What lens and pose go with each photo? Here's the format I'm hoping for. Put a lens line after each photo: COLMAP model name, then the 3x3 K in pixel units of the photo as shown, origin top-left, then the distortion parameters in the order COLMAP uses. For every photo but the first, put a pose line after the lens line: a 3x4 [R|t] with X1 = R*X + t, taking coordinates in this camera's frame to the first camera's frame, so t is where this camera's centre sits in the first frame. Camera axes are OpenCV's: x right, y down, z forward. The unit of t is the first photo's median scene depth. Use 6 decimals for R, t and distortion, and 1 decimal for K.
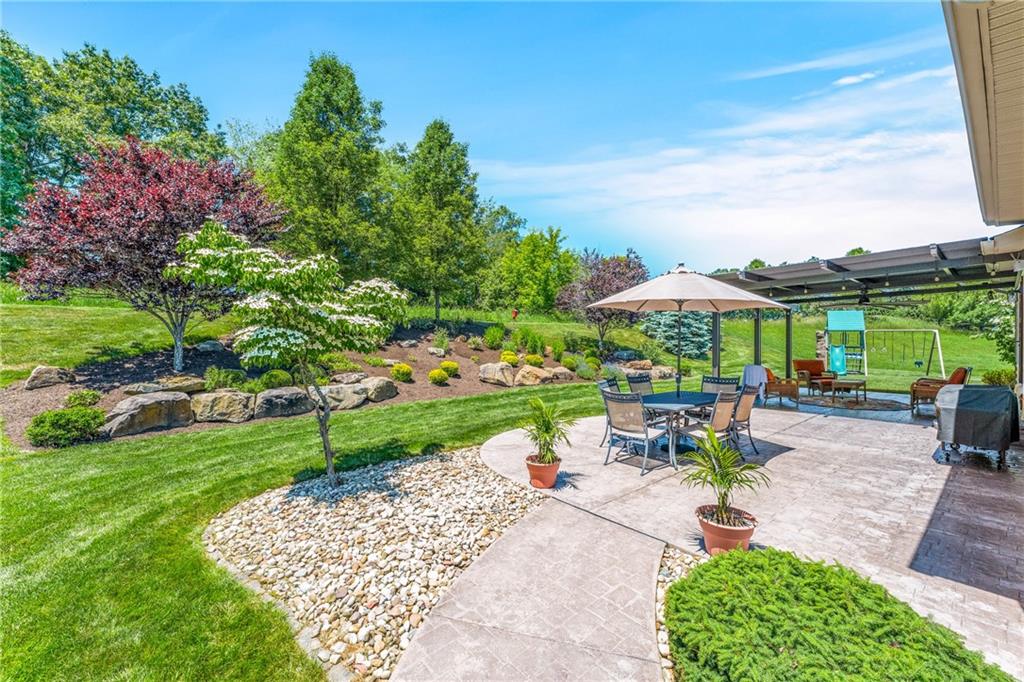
lens RADIAL K [[408.2, 0, 512.9], [0, 408.2, 339.0], [0, 0, 1]] dist [-0.000500, 0.000505]
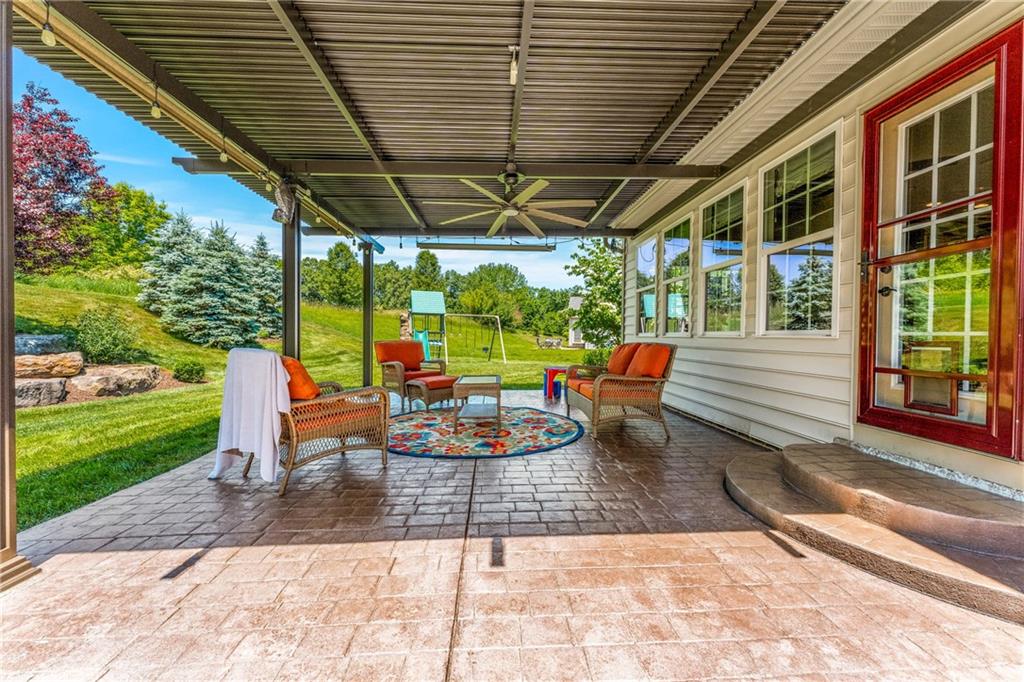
lens RADIAL K [[408.2, 0, 510.2], [0, 408.2, 341.8], [0, 0, 1]] dist [-0.000500, 0.000505]
pose [[0.606484, -0.006479, 0.795069, 0.219355], [-0.008698, 0.999853, 0.014783, 0.024698], [-0.795048, -0.015881, 0.606339, 0.319273]]
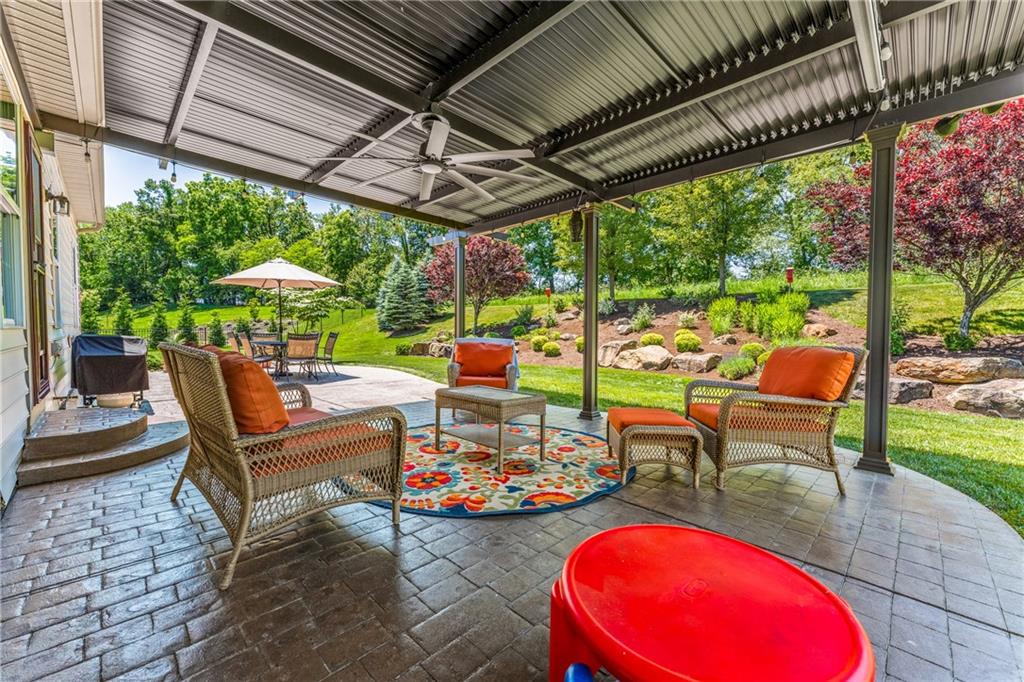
lens RADIAL K [[408.2, 0, 512.9], [0, 408.2, 343.3], [0, 0, 1]] dist [-0.000500, 0.000505]
pose [[0.090513, 0.027461, -0.995517, 0.515868], [-0.003972, 0.999622, 0.027213, 0.025832], [0.995887, 0.001491, 0.090588, 0.457431]]
